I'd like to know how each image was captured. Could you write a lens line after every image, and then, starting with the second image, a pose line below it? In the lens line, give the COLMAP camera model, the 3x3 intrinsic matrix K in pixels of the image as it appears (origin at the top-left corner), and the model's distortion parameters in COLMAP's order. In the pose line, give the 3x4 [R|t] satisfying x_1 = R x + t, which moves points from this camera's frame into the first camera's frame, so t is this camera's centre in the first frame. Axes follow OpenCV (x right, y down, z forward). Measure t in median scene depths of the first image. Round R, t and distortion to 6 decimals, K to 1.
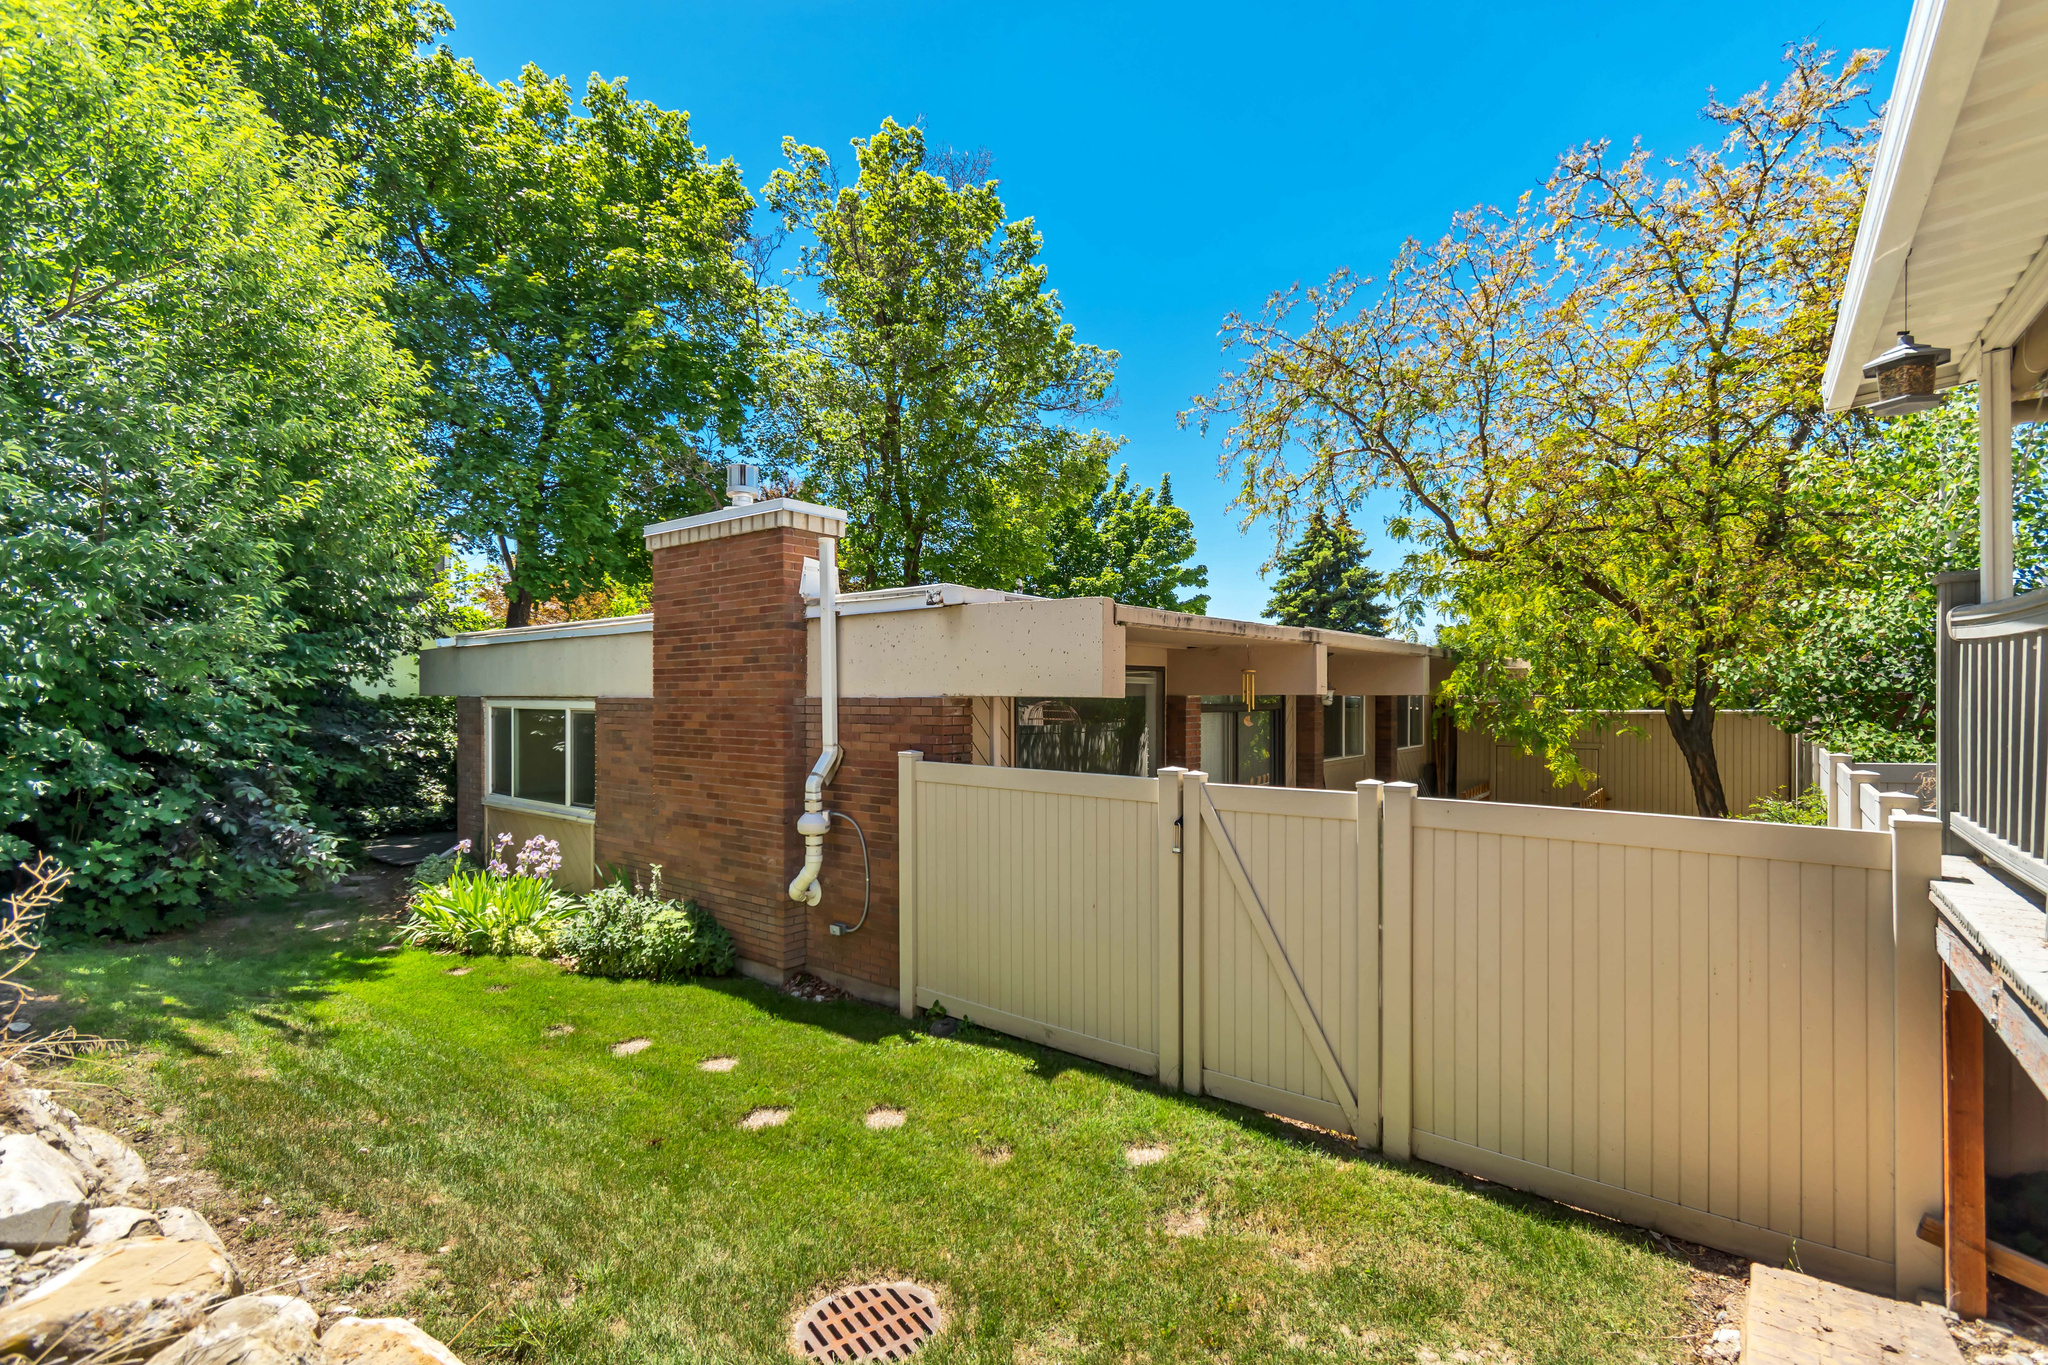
lens RADIAL K [[914.8, 0, 1021.8], [0, 914.8, 688.1], [0, 0, 1]] dist [0.001659, -0.000613]
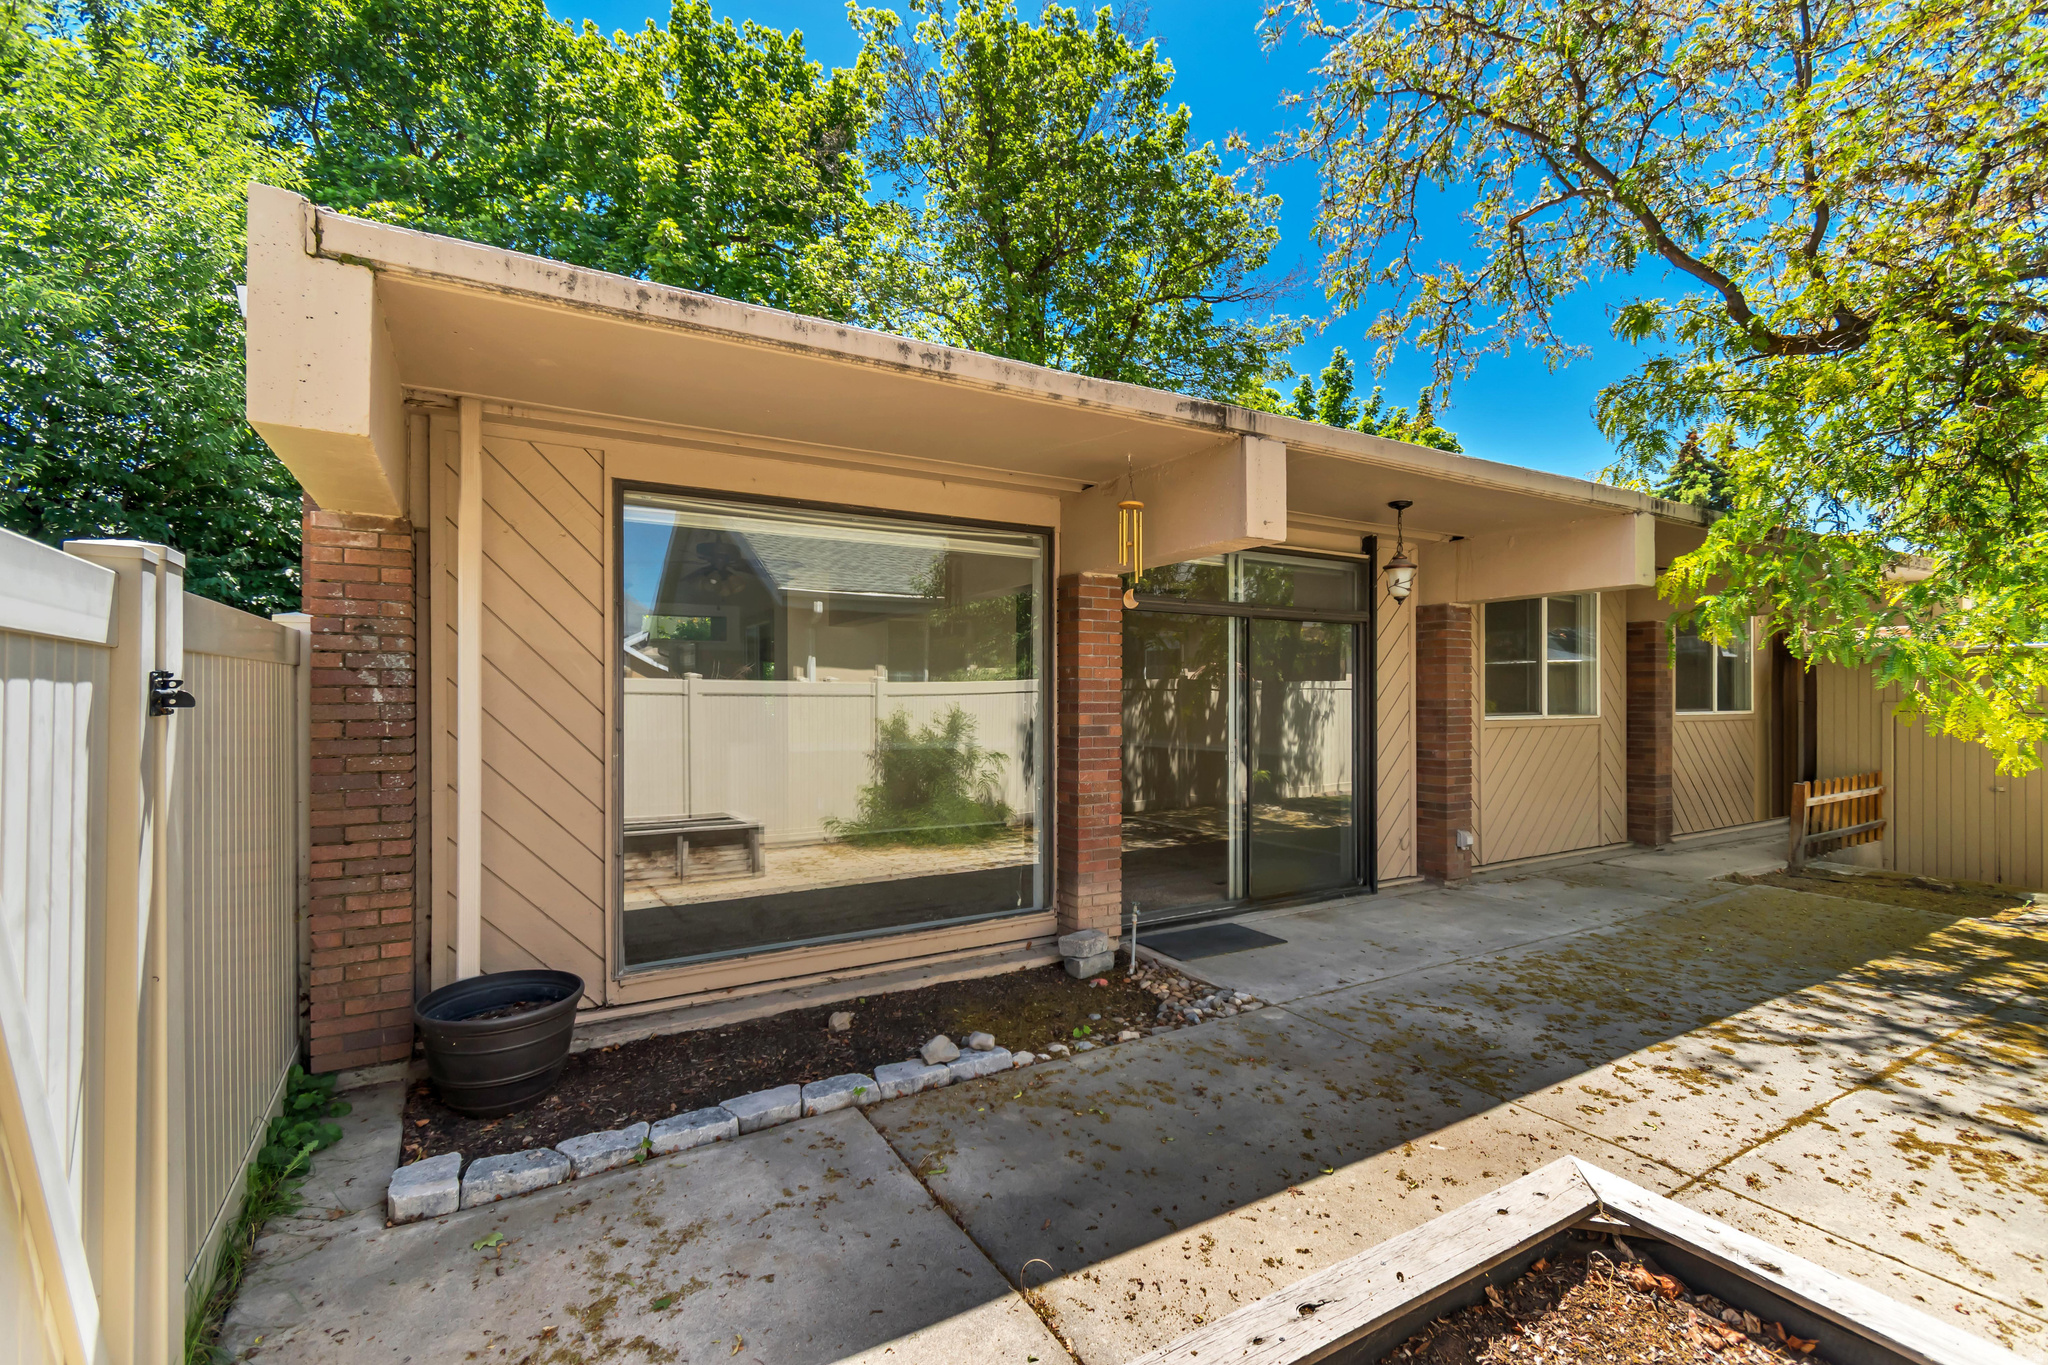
lens RADIAL K [[914.8, 0, 1024.6], [0, 914.8, 688.8], [0, 0, 1]] dist [0.001659, -0.000613]
pose [[0.936794, -0.004444, -0.349853, 0.253870], [0.003610, 0.999989, -0.003035, 0.061170], [0.349863, 0.001580, 0.936800, 0.320811]]
